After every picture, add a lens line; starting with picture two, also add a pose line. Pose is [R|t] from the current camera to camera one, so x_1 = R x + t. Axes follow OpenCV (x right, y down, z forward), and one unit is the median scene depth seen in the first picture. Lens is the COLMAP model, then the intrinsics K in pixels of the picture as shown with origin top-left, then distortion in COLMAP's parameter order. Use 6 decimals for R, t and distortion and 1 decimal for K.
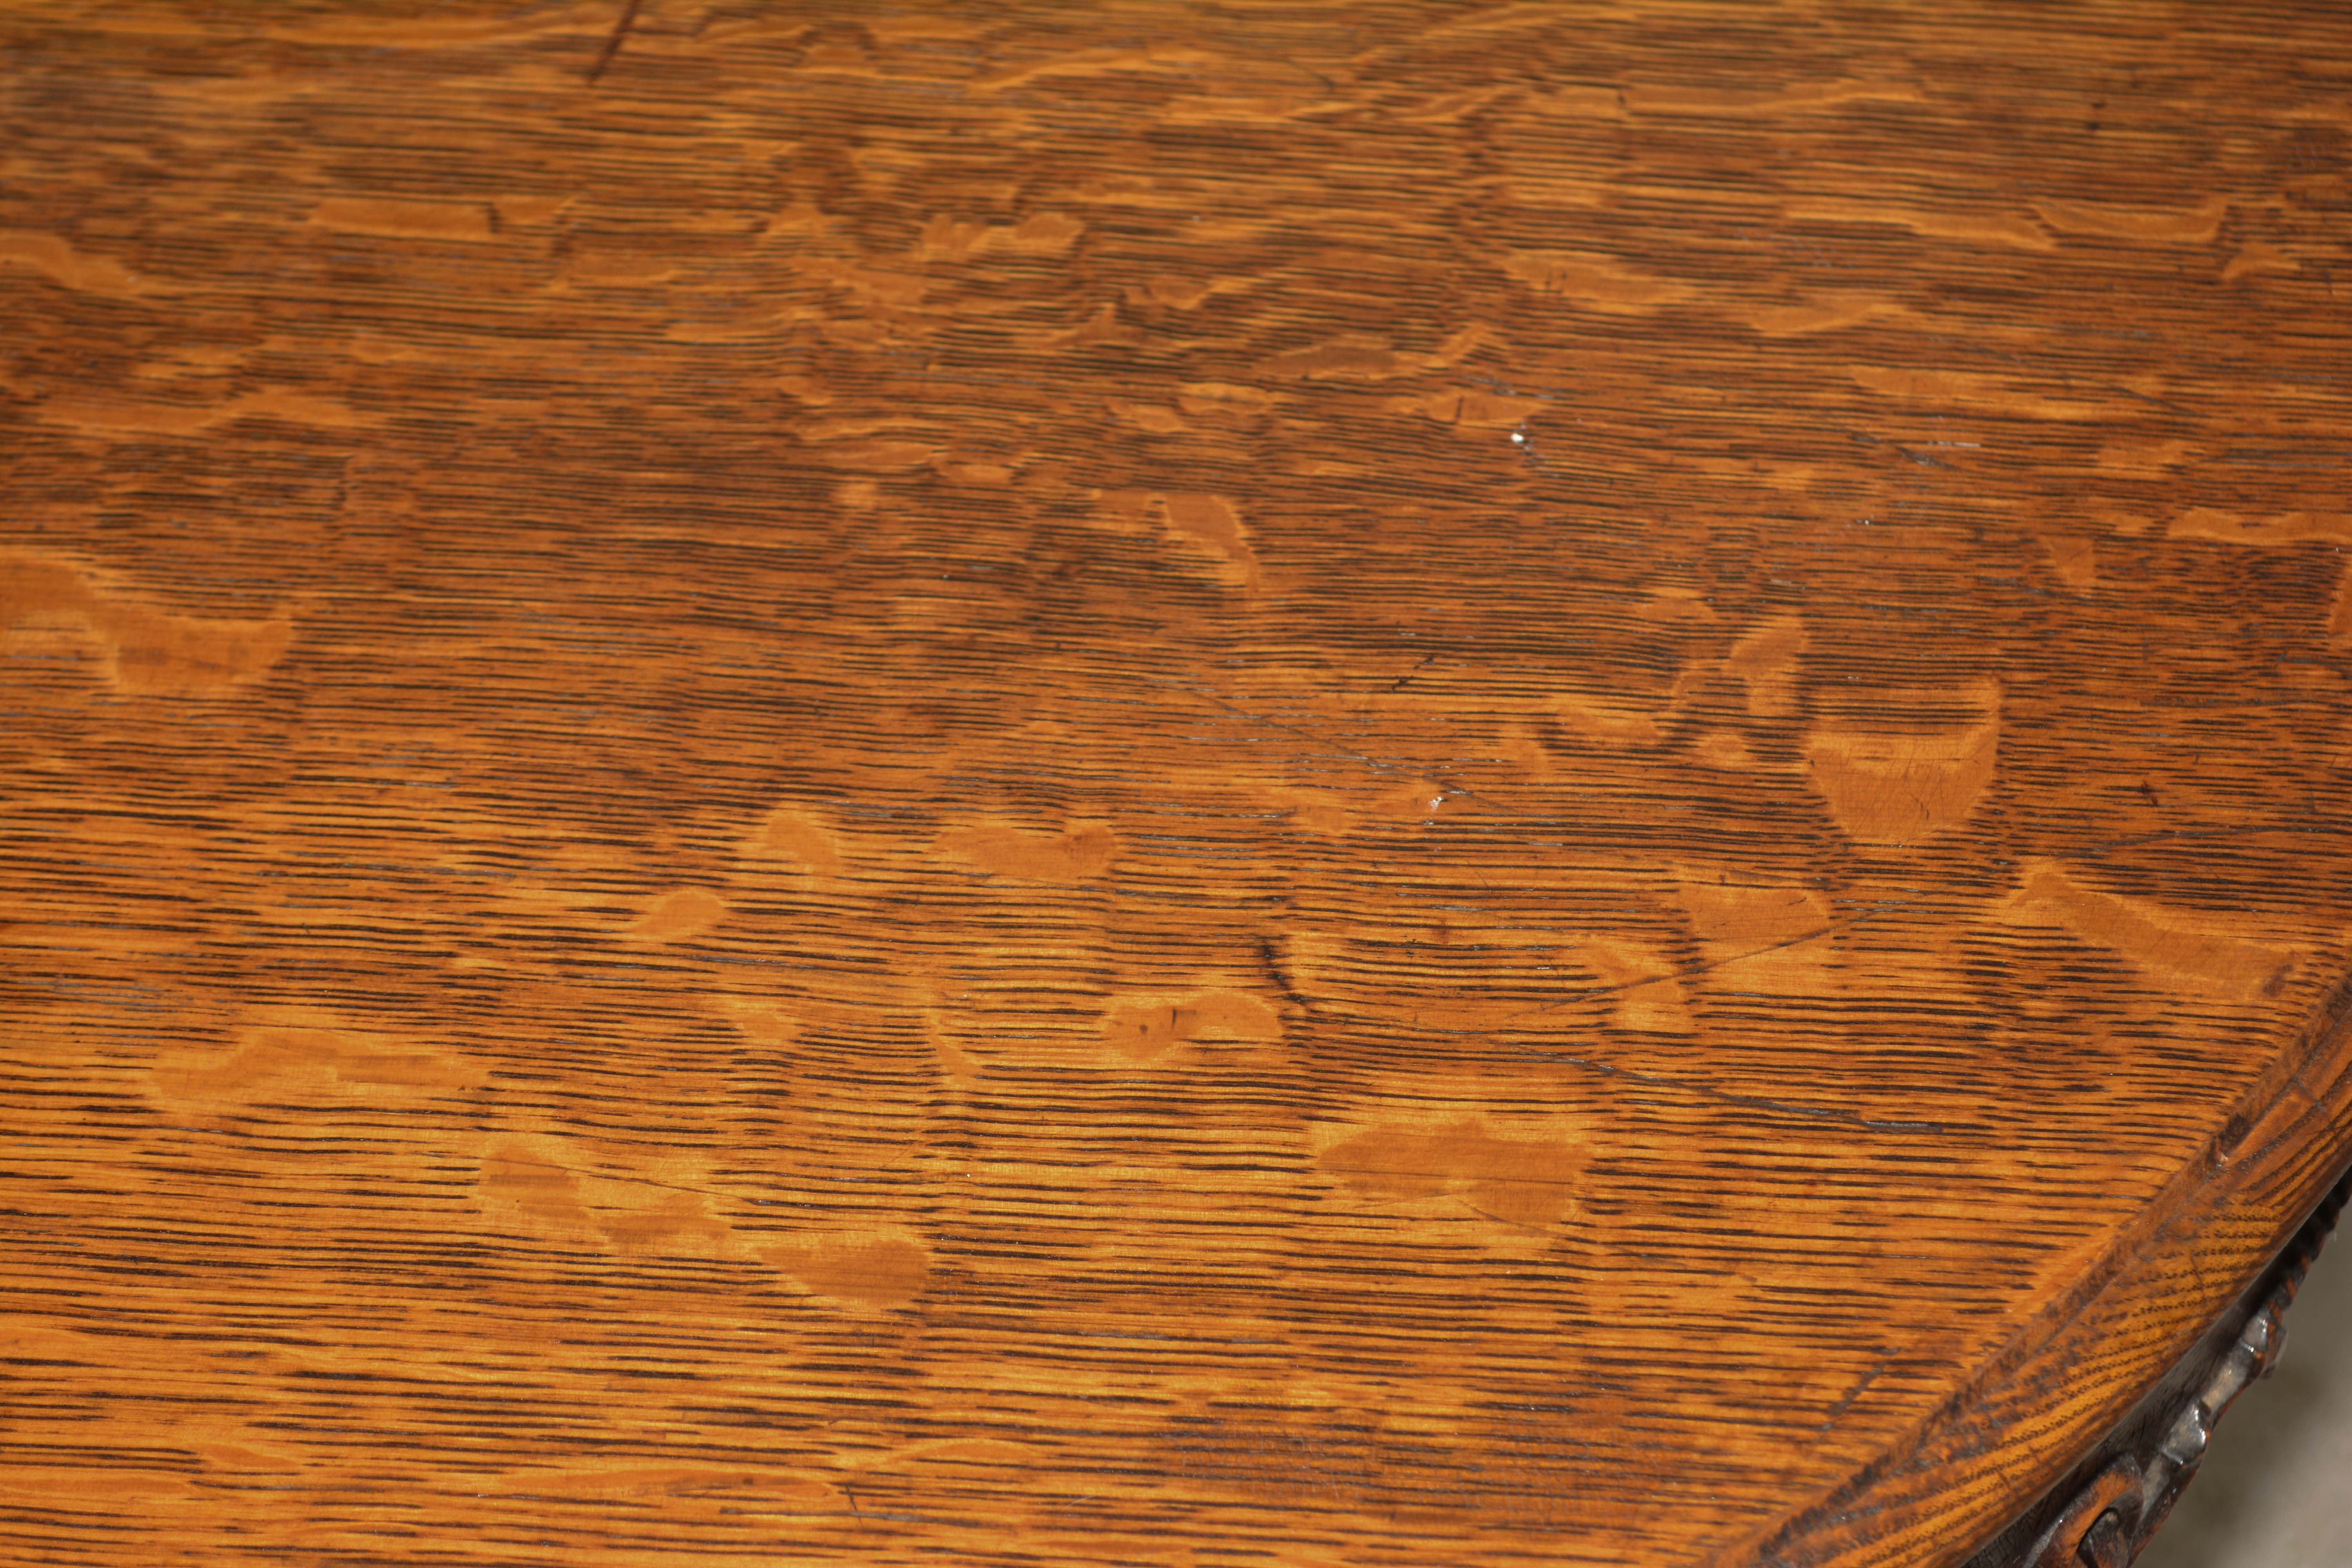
lens RADIAL K [[5236.1, 0, 1172.4], [0, 5236.1, 772.1], [0, 0, 1]] dist [0.032054, 0.000000]
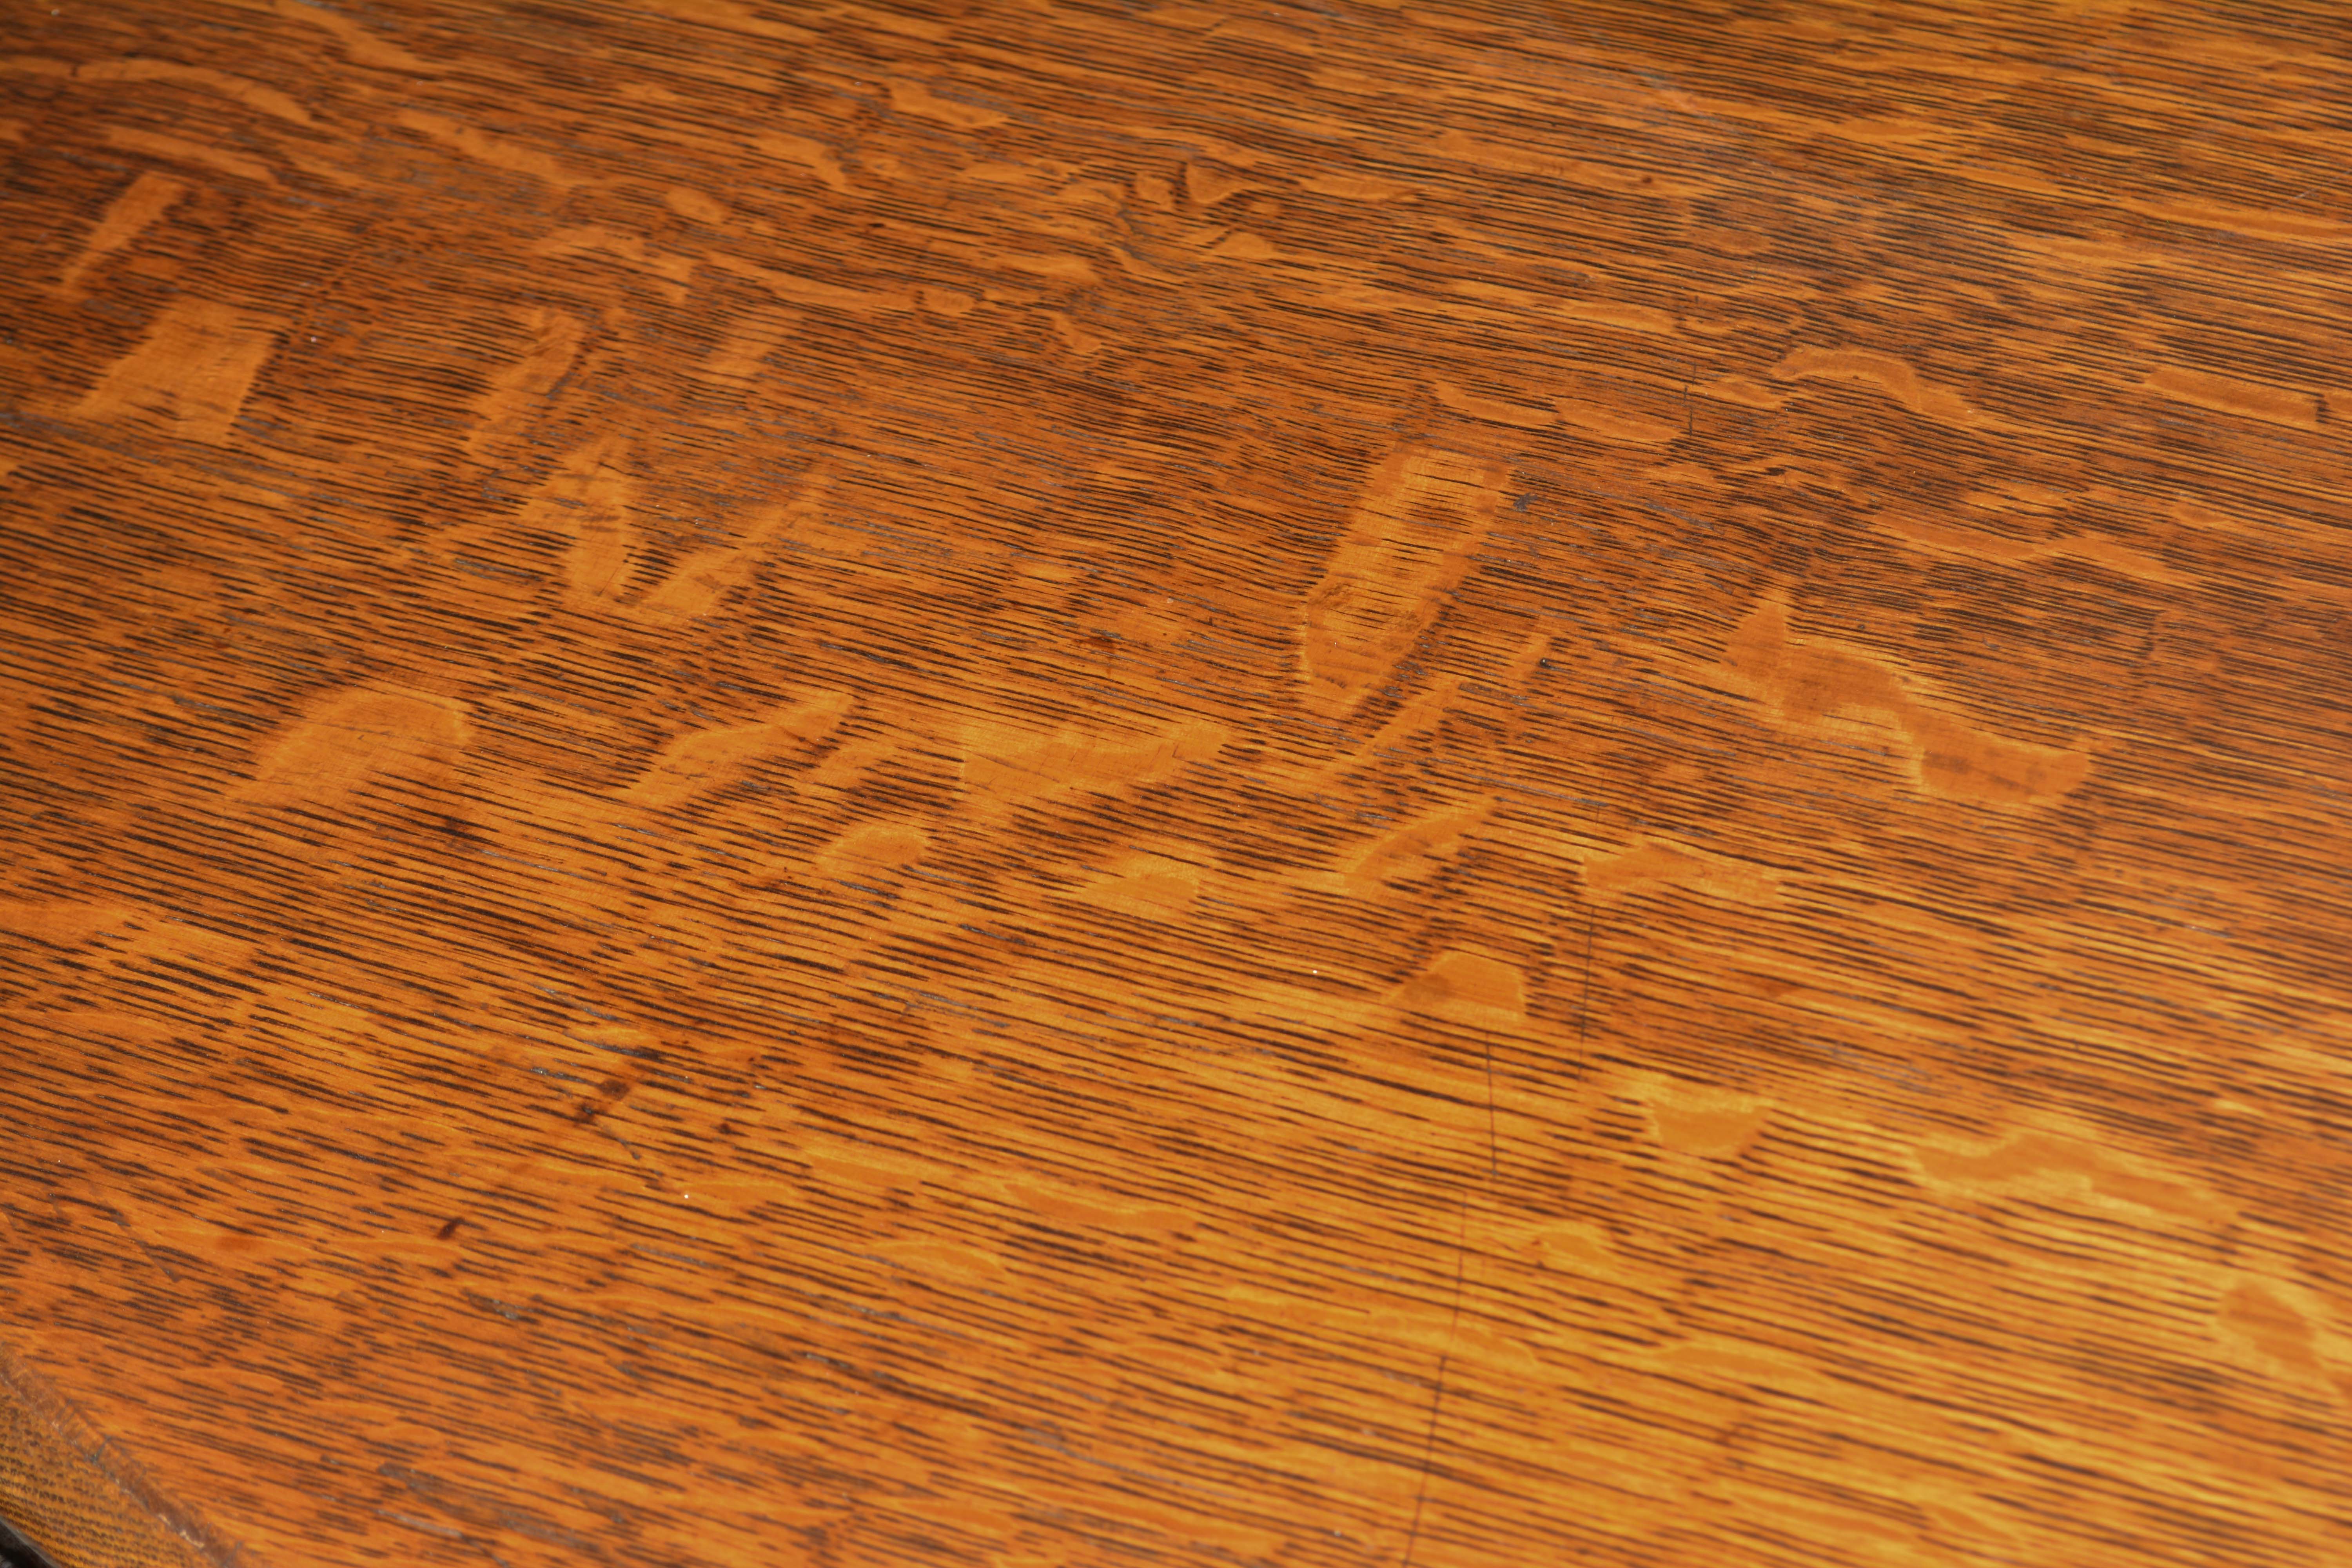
lens RADIAL K [[5236.1, 0, 1179.0], [0, 5236.1, 787.3], [0, 0, 1]] dist [0.032054, 0.000000]
pose [[0.955385, 0.176257, -0.237009, -0.093805], [-0.185601, 0.982469, -0.017522, 0.029974], [0.229765, 0.060730, 0.971349, -0.057199]]
